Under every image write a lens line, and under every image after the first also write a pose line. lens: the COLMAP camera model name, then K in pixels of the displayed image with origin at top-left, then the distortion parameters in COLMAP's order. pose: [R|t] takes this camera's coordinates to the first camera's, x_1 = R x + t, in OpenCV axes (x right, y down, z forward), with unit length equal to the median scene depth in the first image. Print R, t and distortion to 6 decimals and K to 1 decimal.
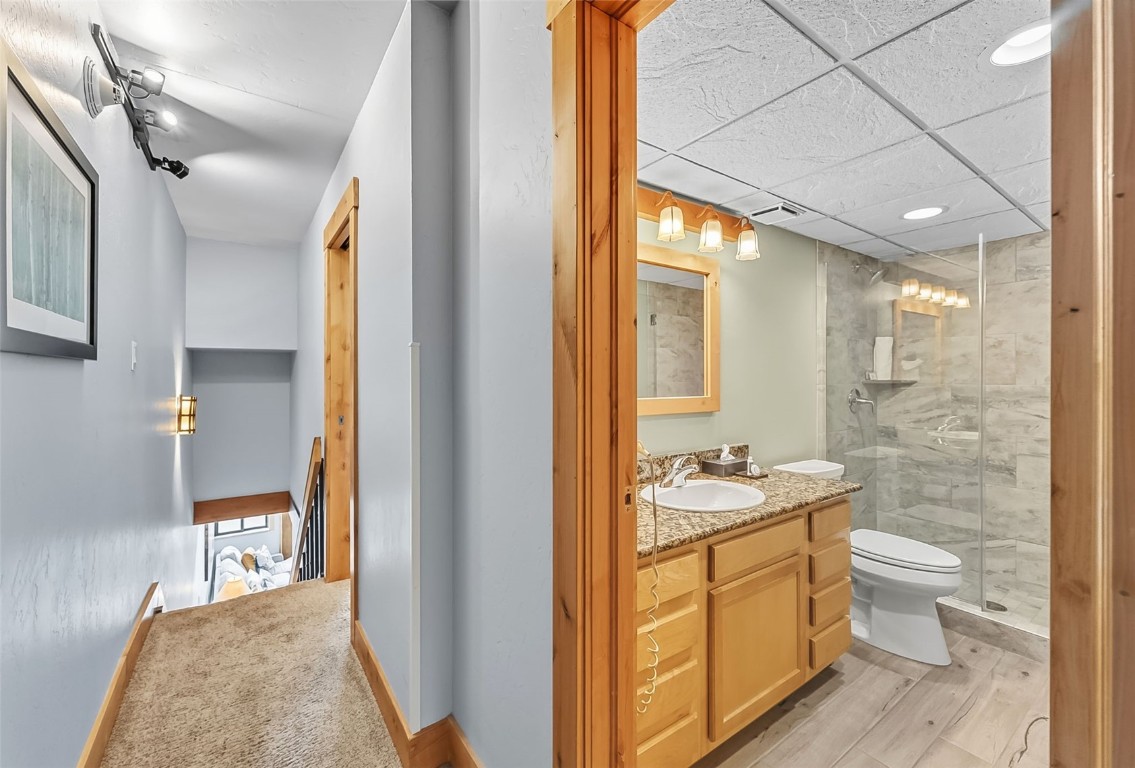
lens RADIAL K [[462.8, 0, 566.6], [0, 462.8, 375.9], [0, 0, 1]] dist [-0.002678, 0.000638]
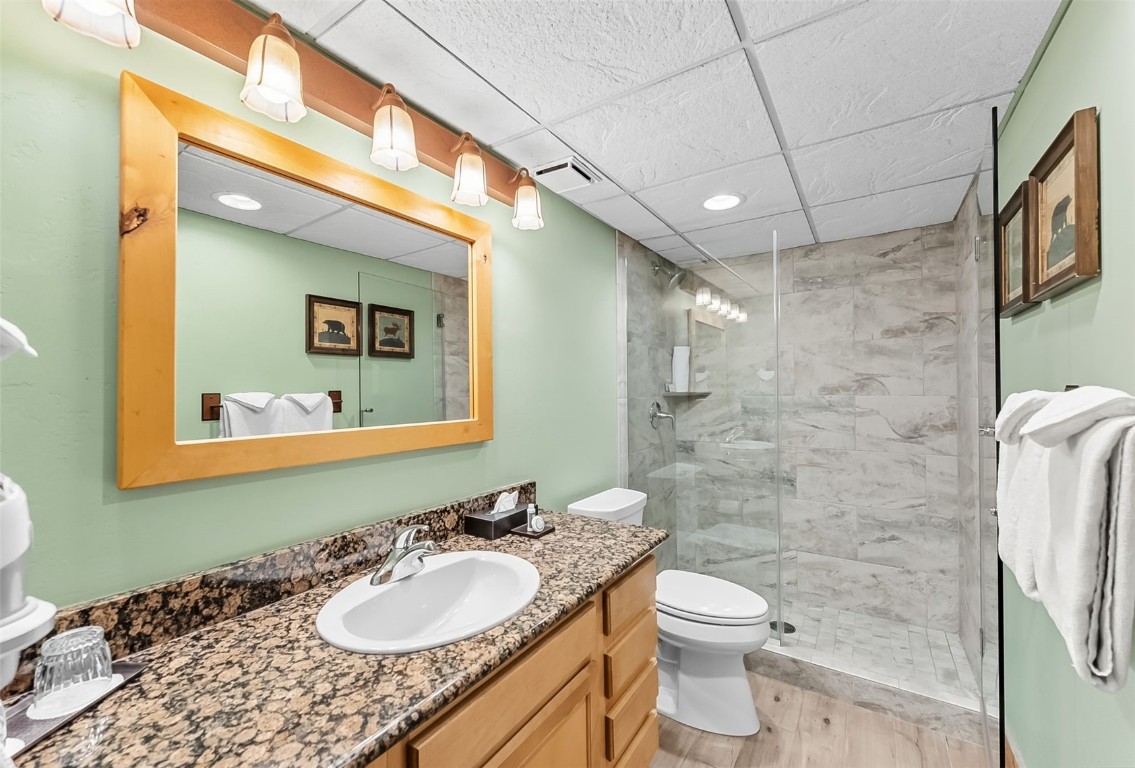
lens RADIAL K [[462.8, 0, 567.3], [0, 462.8, 388.0], [0, 0, 1]] dist [-0.002678, 0.000638]
pose [[0.930232, -0.008941, 0.366862, 0.152890], [0.010009, 0.999949, -0.001009, -0.000691], [-0.366834, 0.004611, 0.930275, 0.259348]]
